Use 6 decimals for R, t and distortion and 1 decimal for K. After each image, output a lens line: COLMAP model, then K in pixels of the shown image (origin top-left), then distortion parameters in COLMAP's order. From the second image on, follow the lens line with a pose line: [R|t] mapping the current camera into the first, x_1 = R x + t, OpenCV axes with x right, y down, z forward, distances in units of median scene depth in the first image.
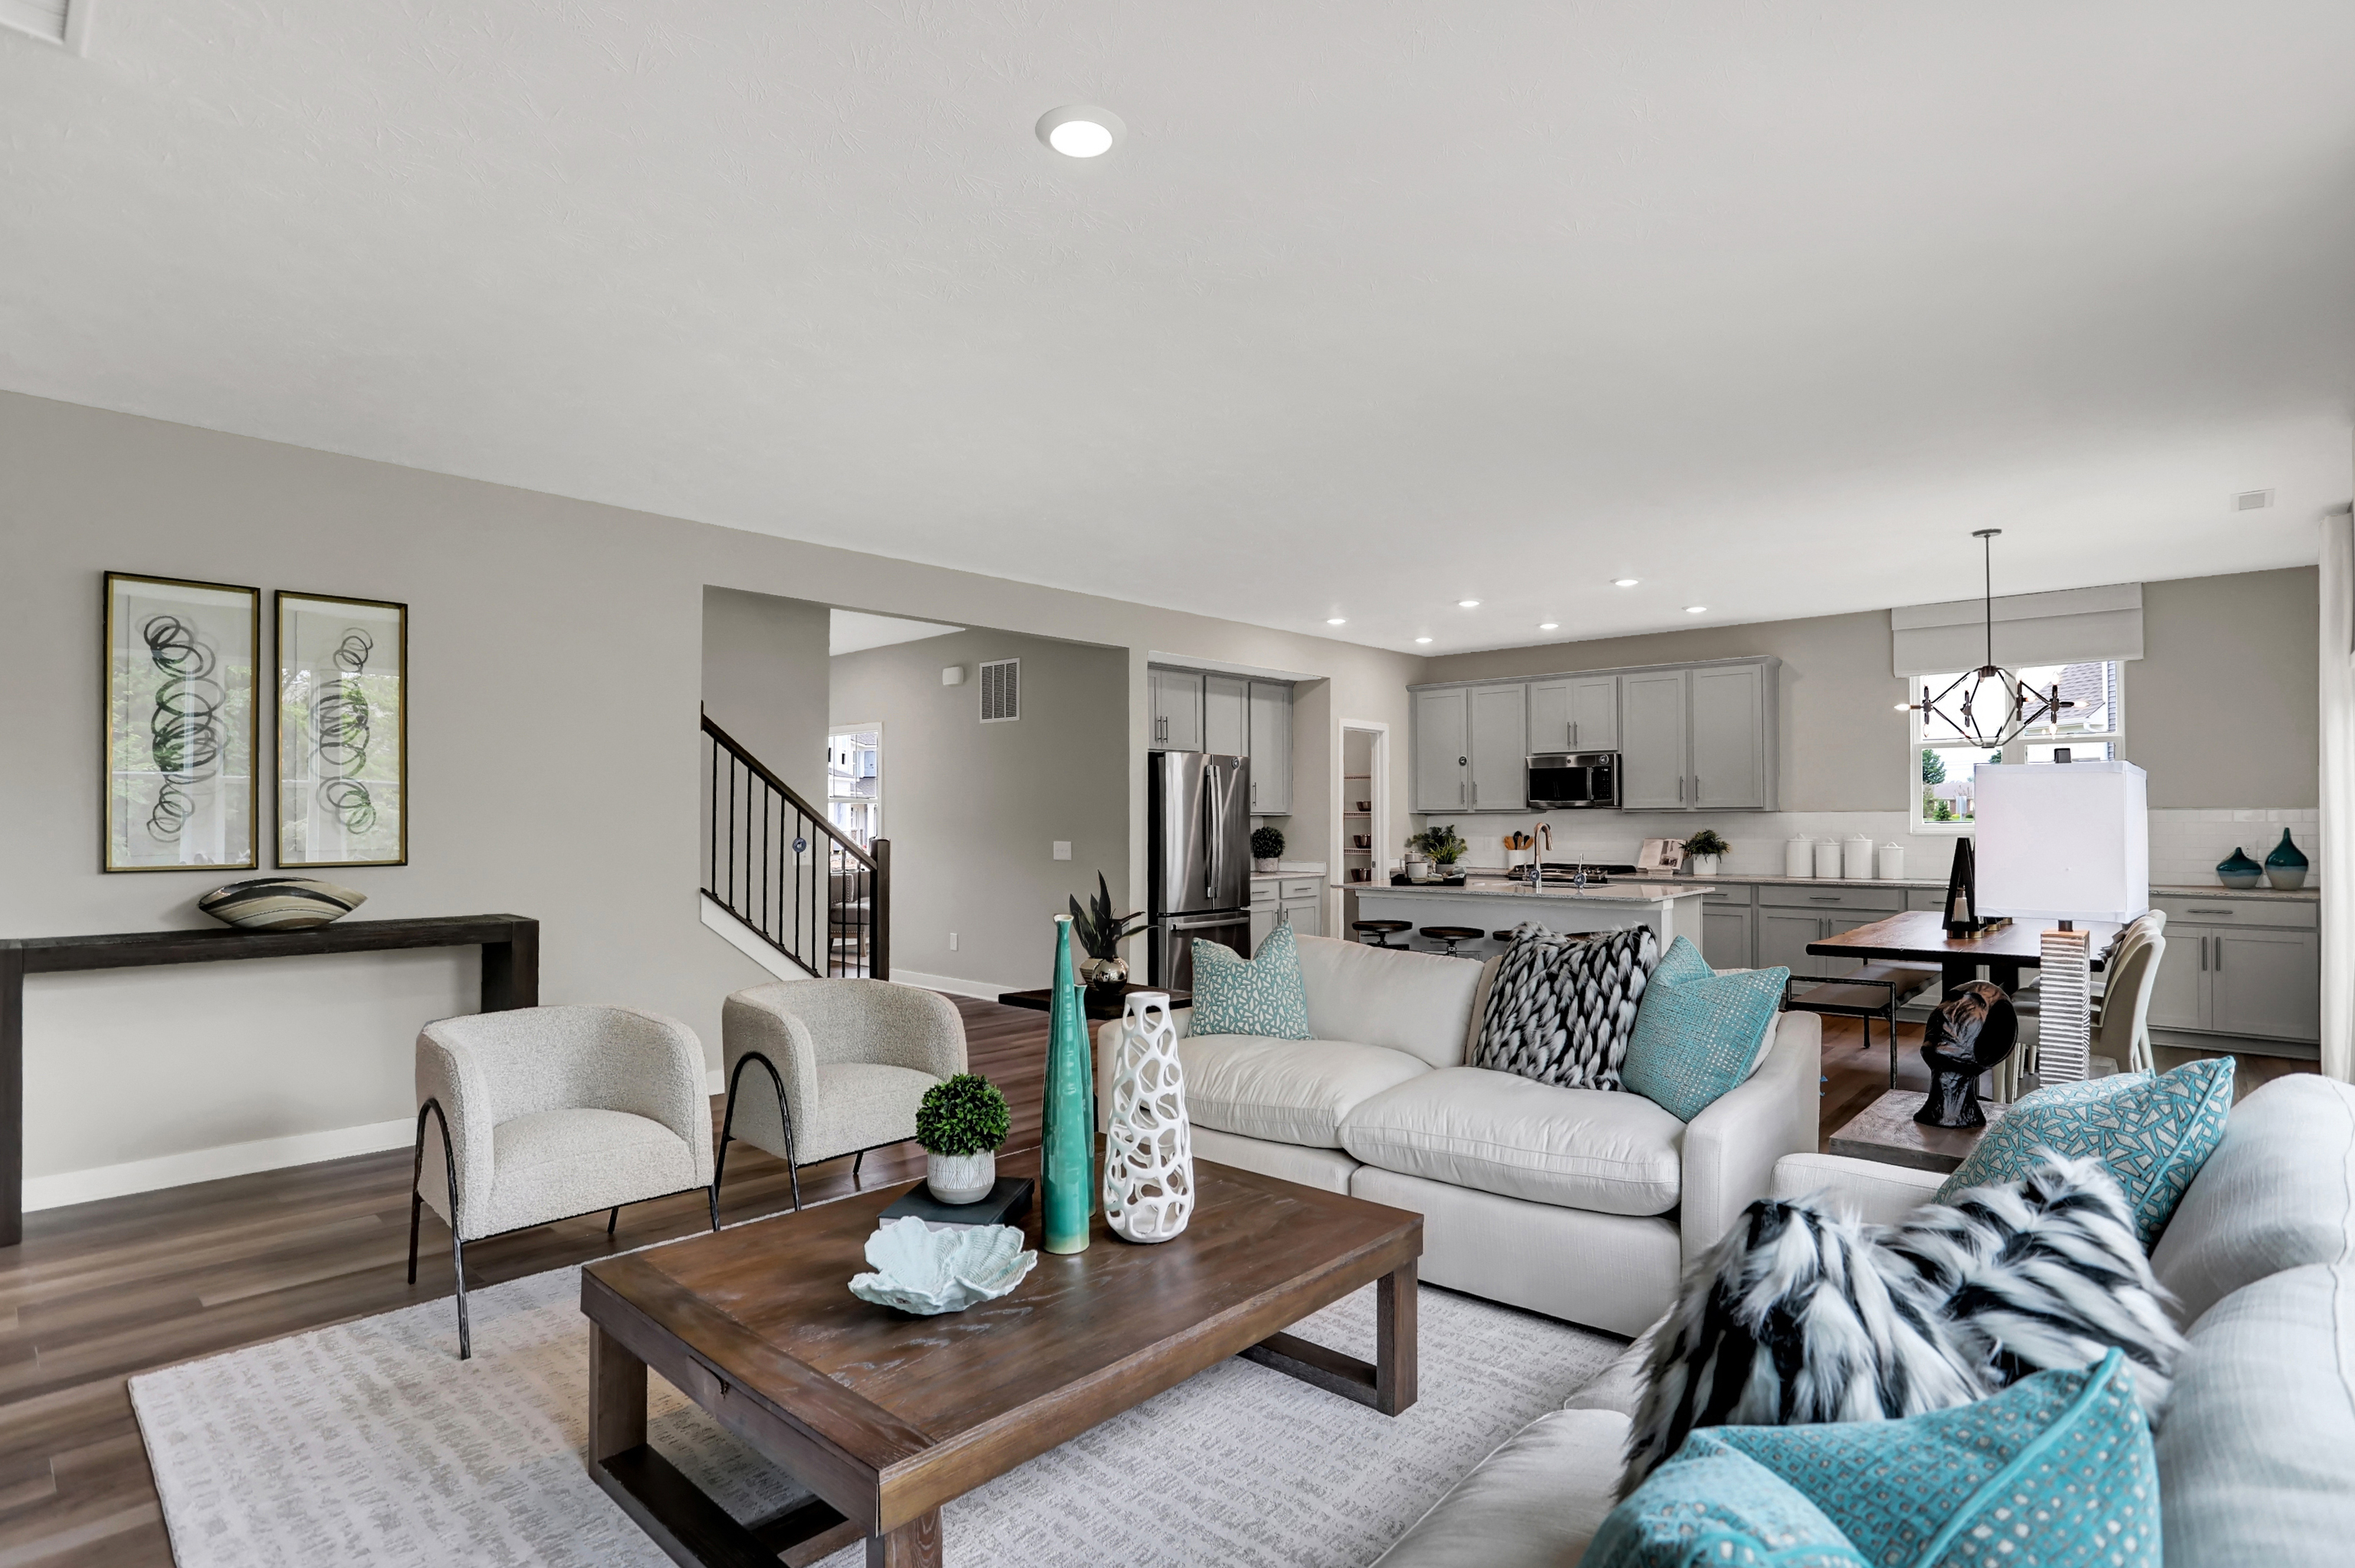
lens RADIAL K [[1177.3, 0, 1176.3], [0, 1177.3, 816.2], [0, 0, 1]] dist [-0.046241, 0.000252]
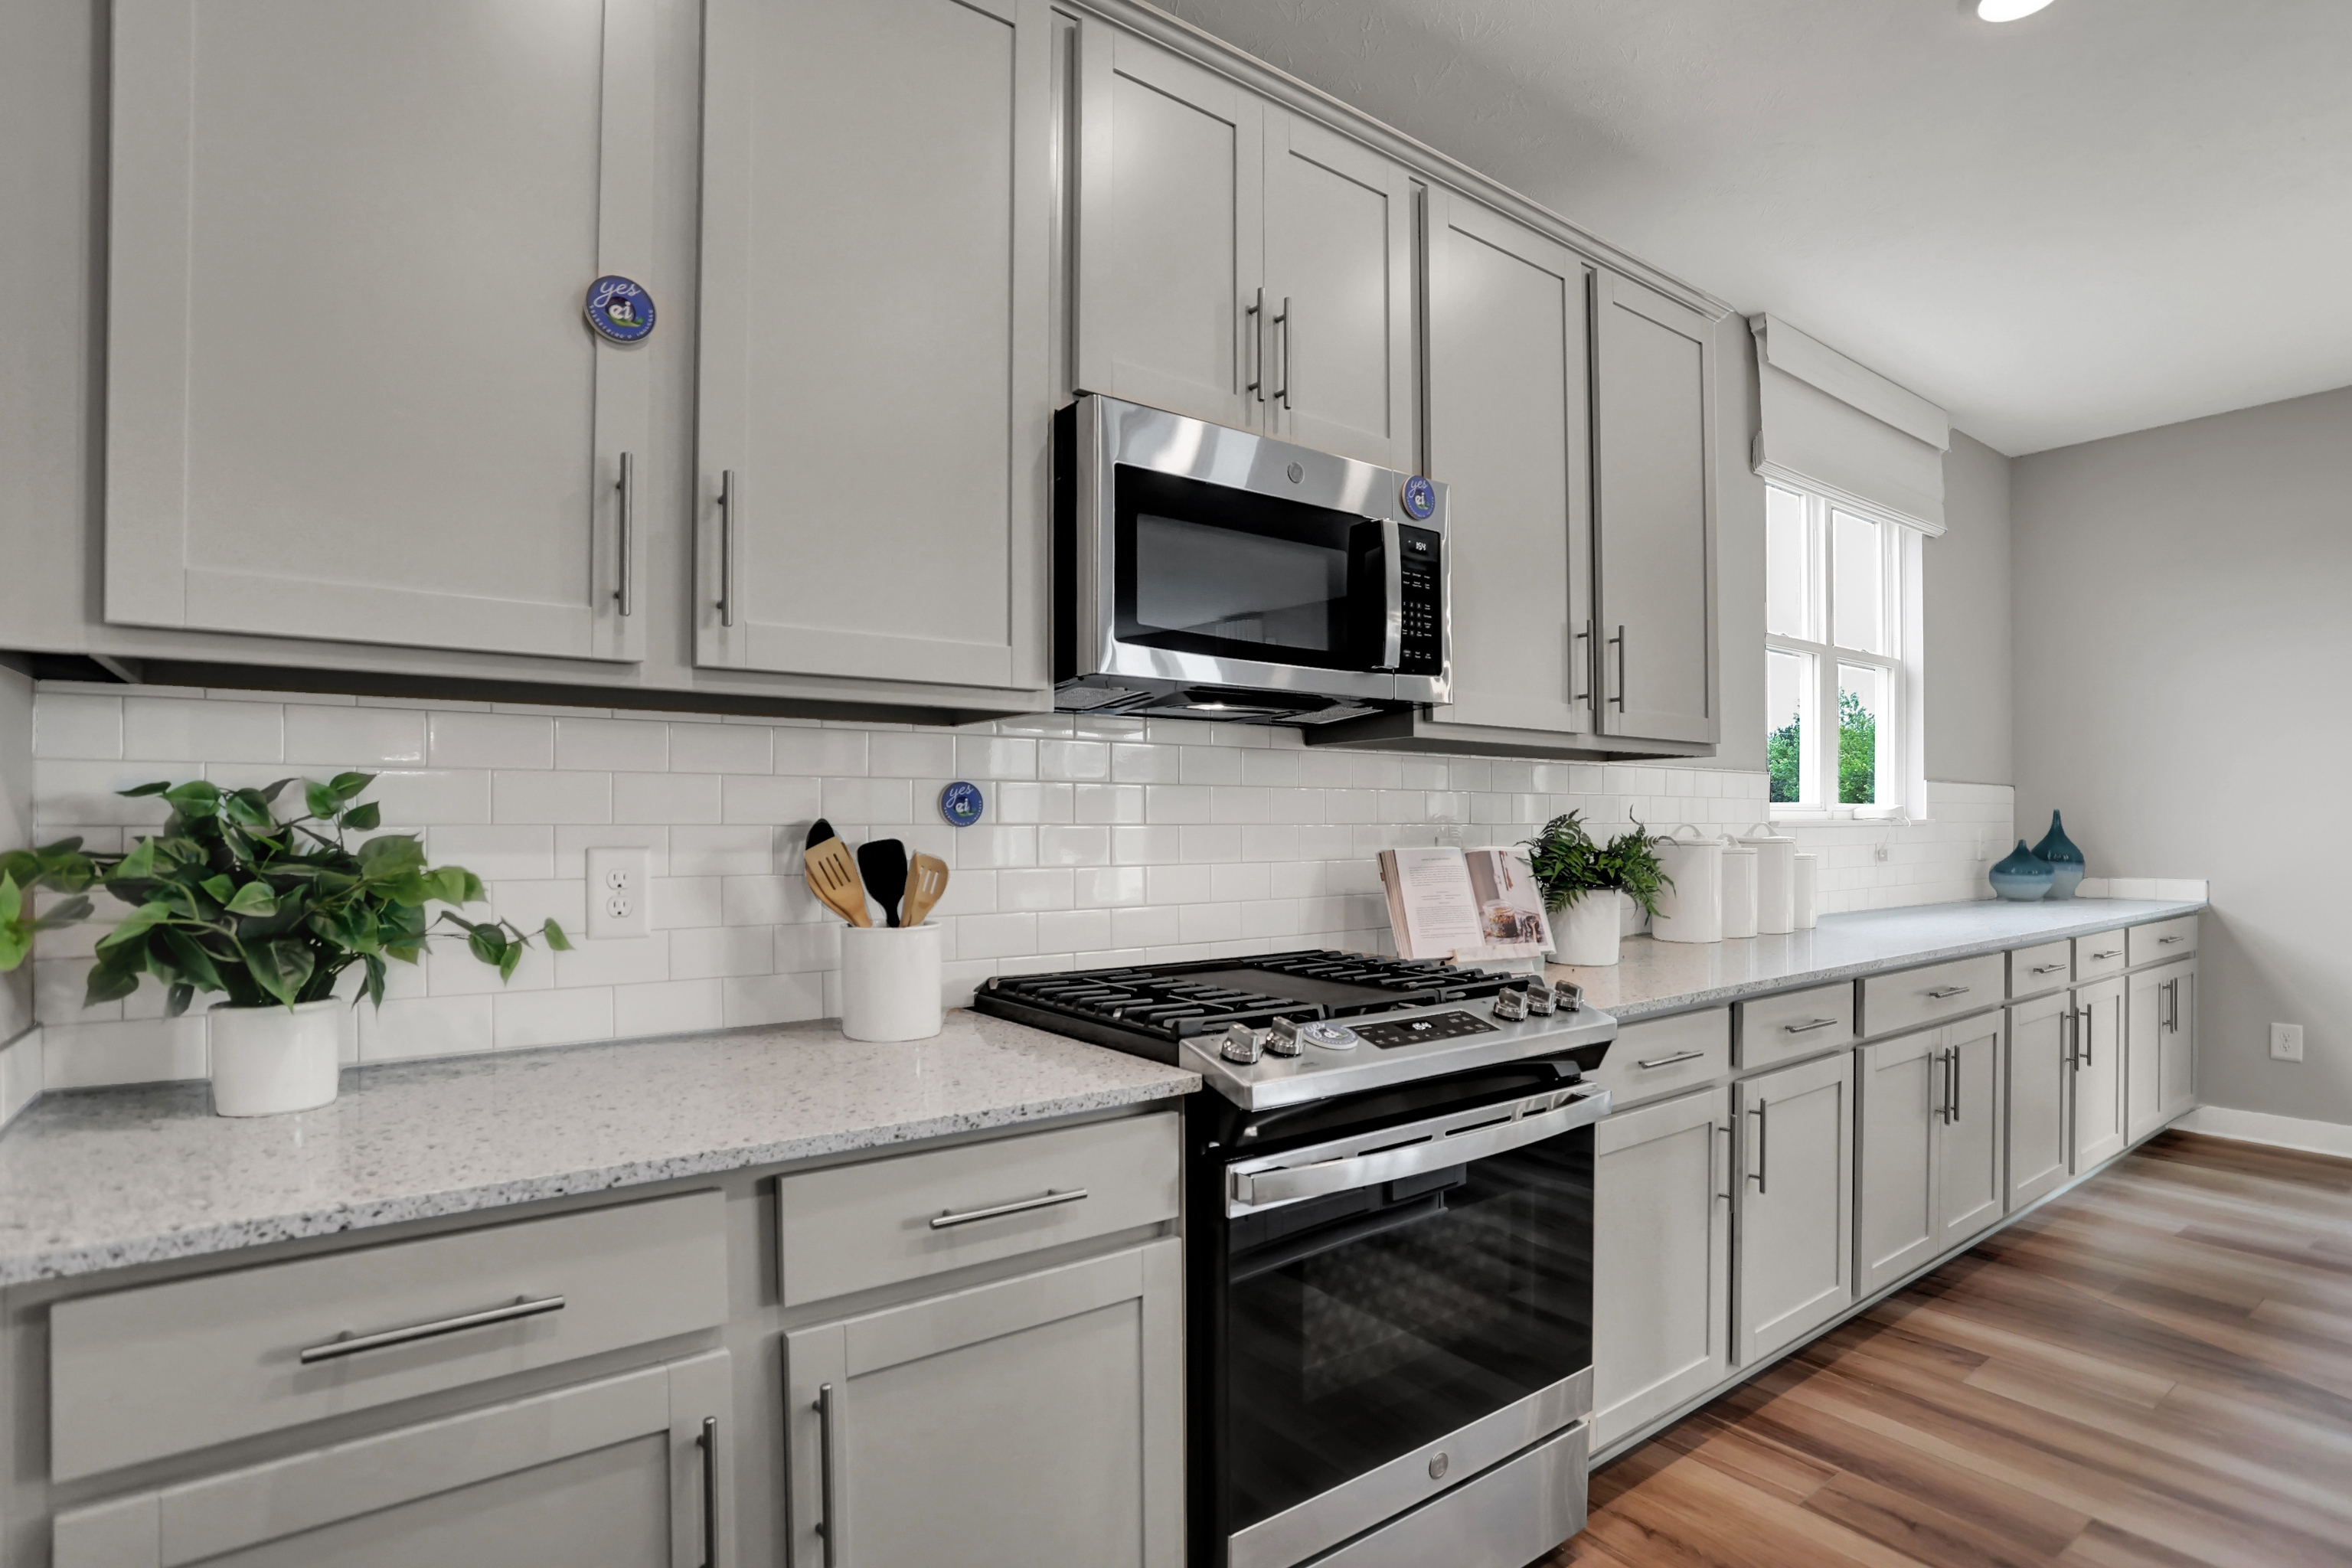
lens RADIAL K [[1181.5, 0, 1230.3], [0, 1181.5, 823.3], [0, 0, 1]] dist [-0.041953, 0.001465]
pose [[0.161938, -0.001631, 0.986800, 0.139272], [-0.004836, 0.999985, 0.002447, 0.014678], [-0.986789, -0.005169, 0.161928, 1.047094]]
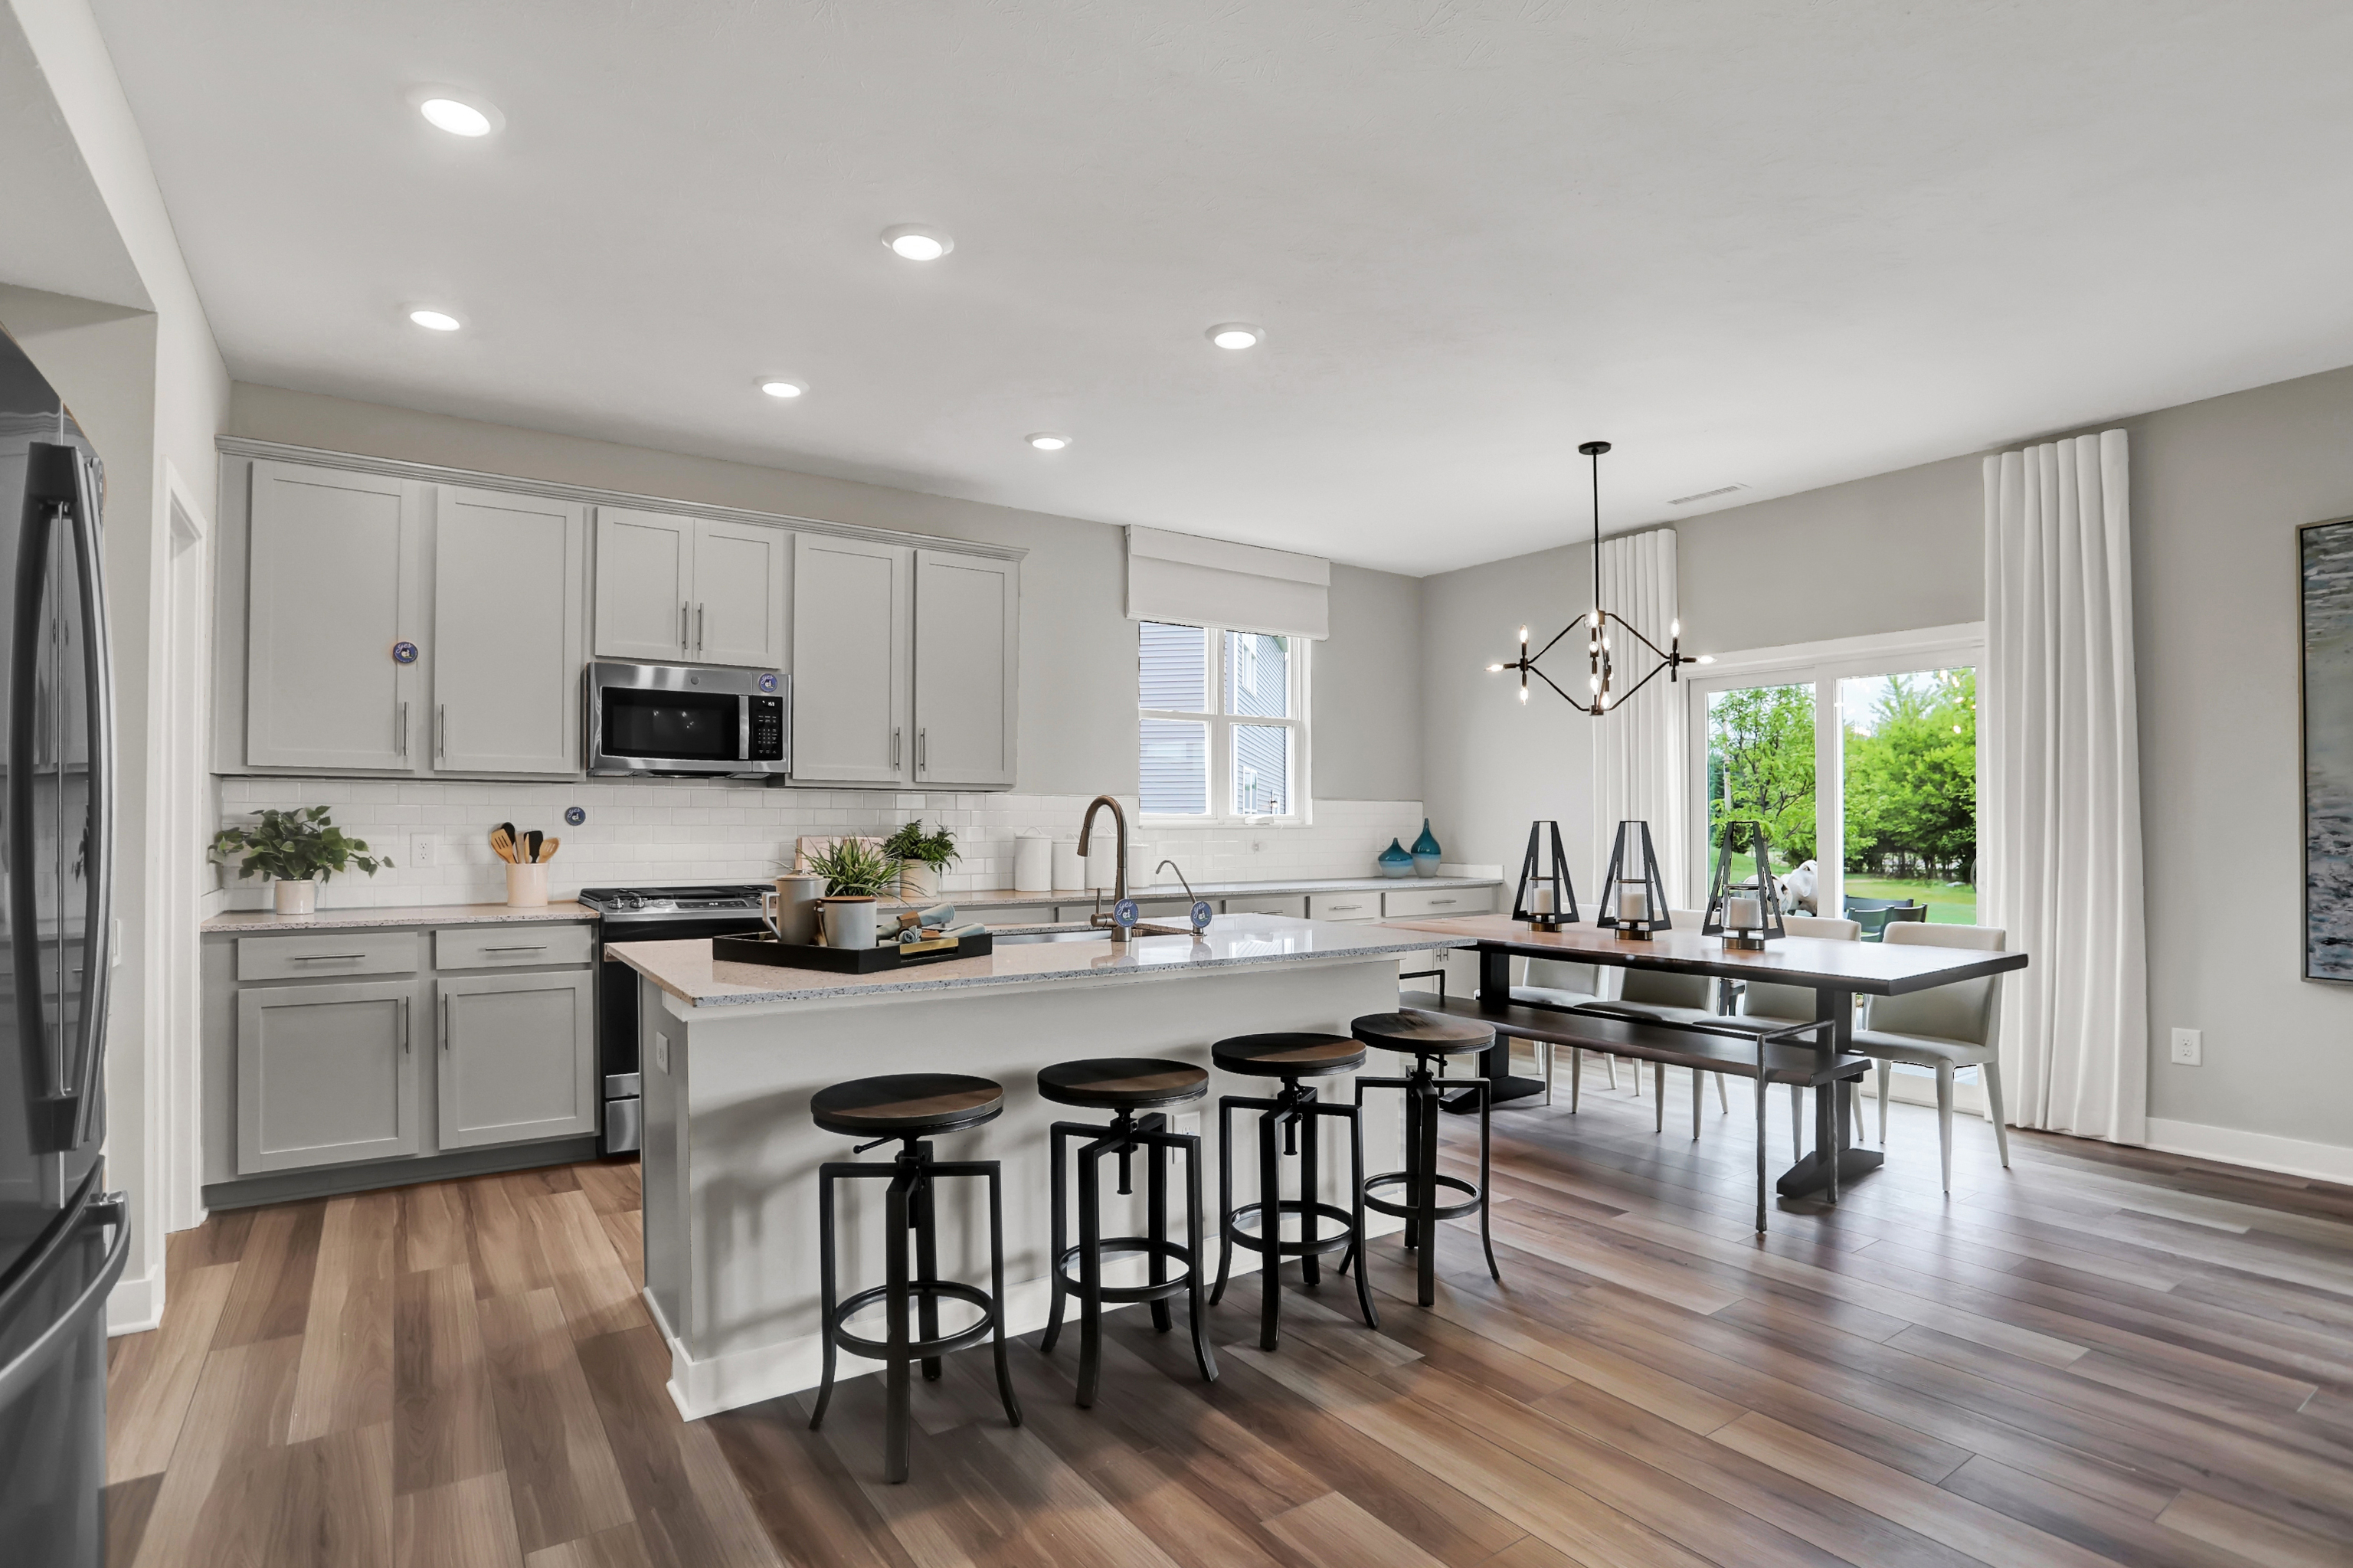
lens RADIAL K [[1176.5, 0, 1175.3], [0, 1176.5, 816.2], [0, 0, 1]] dist [-0.046241, 0.000252]
pose [[0.225567, 0.006290, 0.974207, -0.107376], [-0.009125, 0.999949, -0.004344, 0.011486], [-0.974185, -0.007910, 0.225613, 0.739045]]
